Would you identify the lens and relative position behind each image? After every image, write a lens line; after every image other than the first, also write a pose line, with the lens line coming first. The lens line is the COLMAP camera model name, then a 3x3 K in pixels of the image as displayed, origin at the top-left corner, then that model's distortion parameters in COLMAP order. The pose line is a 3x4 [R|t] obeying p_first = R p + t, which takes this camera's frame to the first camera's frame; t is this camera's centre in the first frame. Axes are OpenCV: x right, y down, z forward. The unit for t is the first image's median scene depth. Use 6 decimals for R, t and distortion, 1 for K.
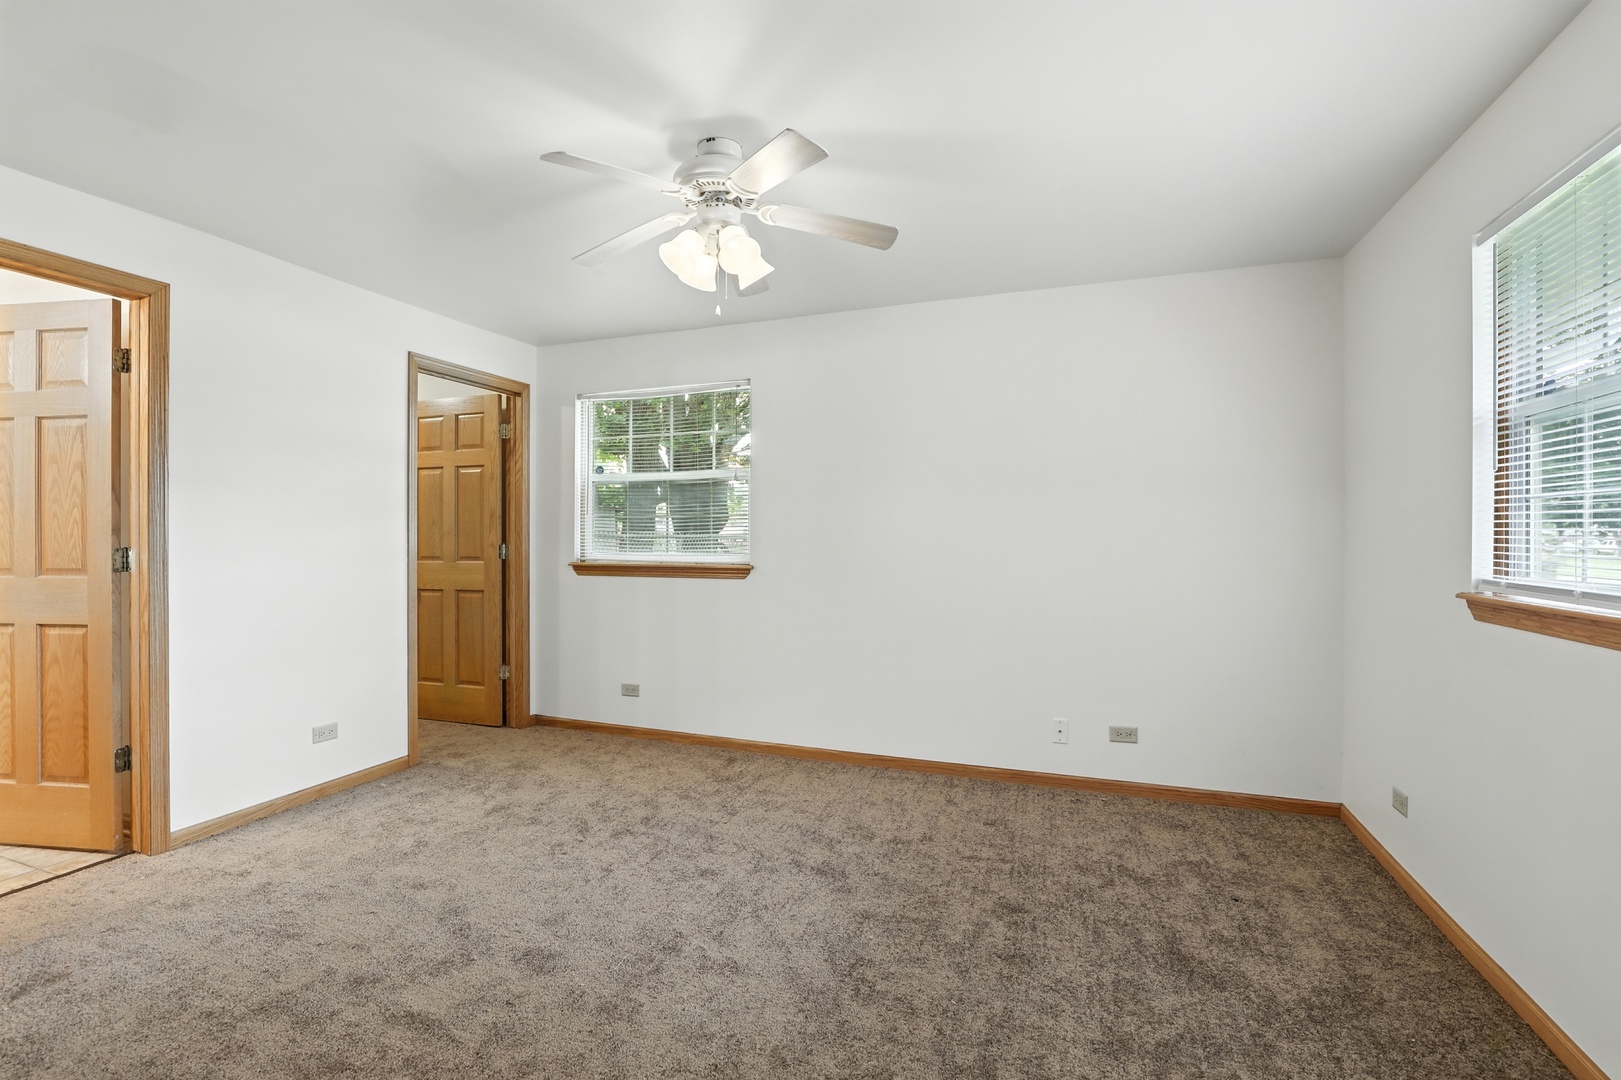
lens RADIAL K [[749.3, 0, 808.3], [0, 749.3, 543.1], [0, 0, 1]] dist [-0.038502, 0.008322]
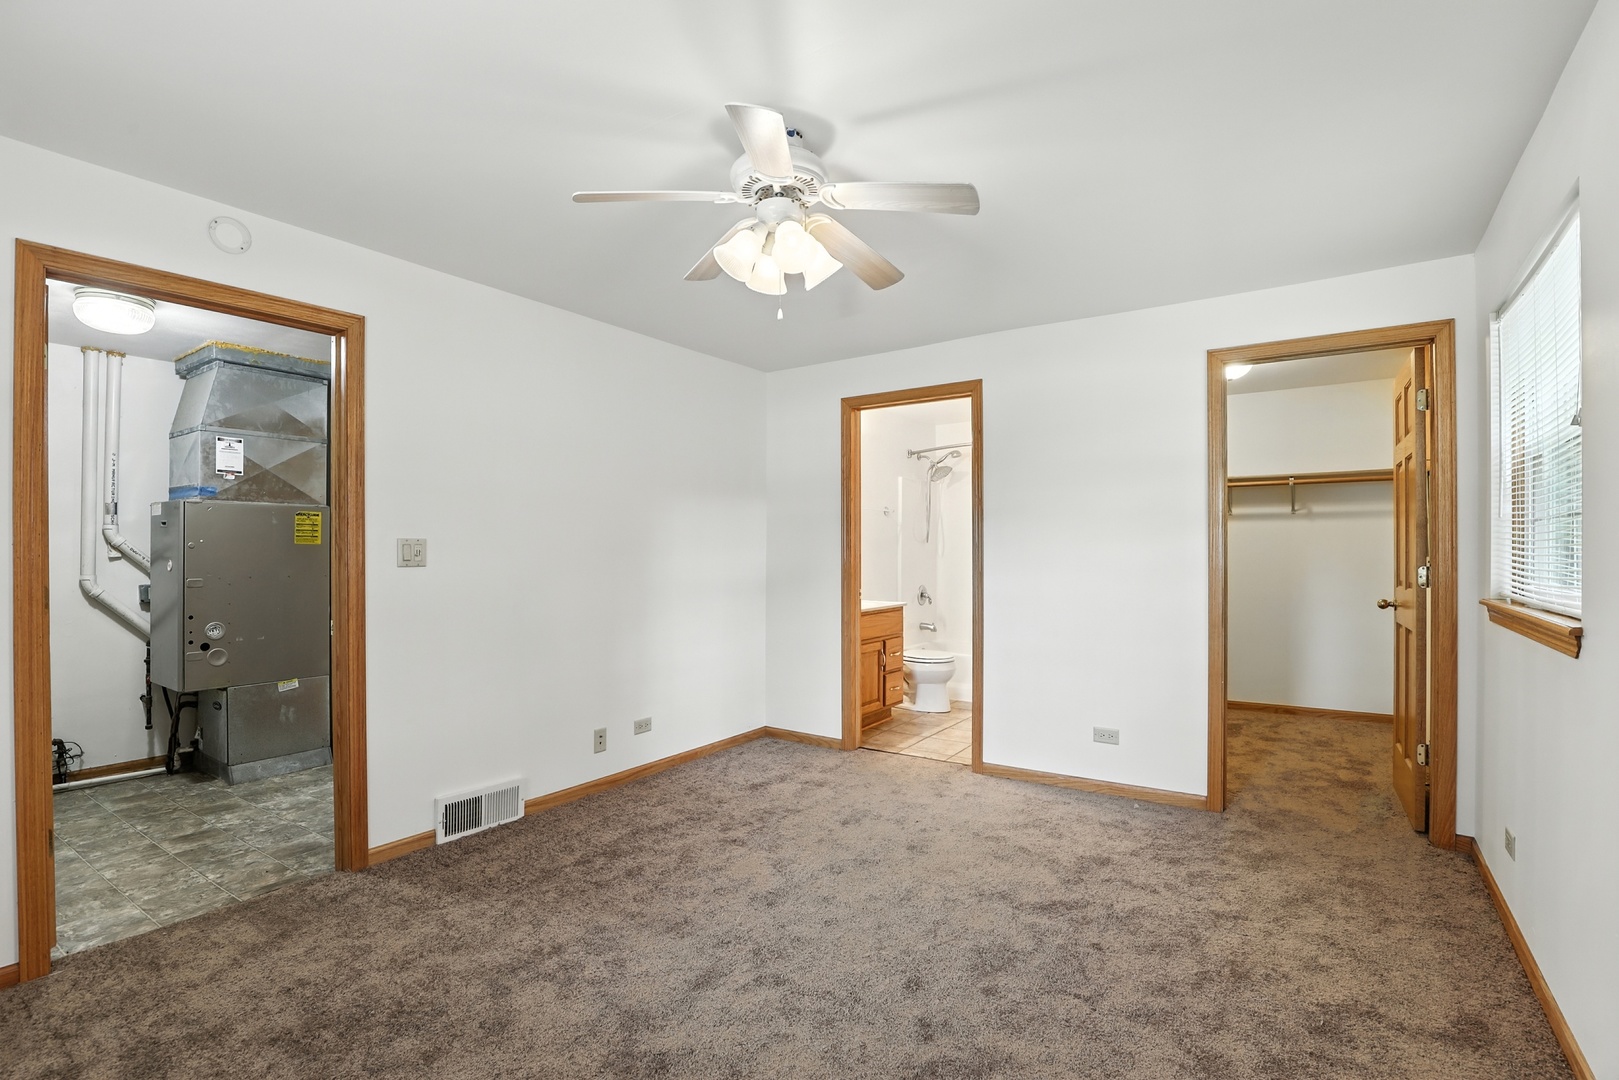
lens RADIAL K [[748.4, 0, 807.3], [0, 748.4, 543.1], [0, 0, 1]] dist [-0.038502, 0.008322]
pose [[-0.249501, -0.010949, -0.968313, 0.507996], [-0.006628, 0.999932, -0.009599, -0.012208], [0.968352, 0.004023, -0.249556, 0.834560]]
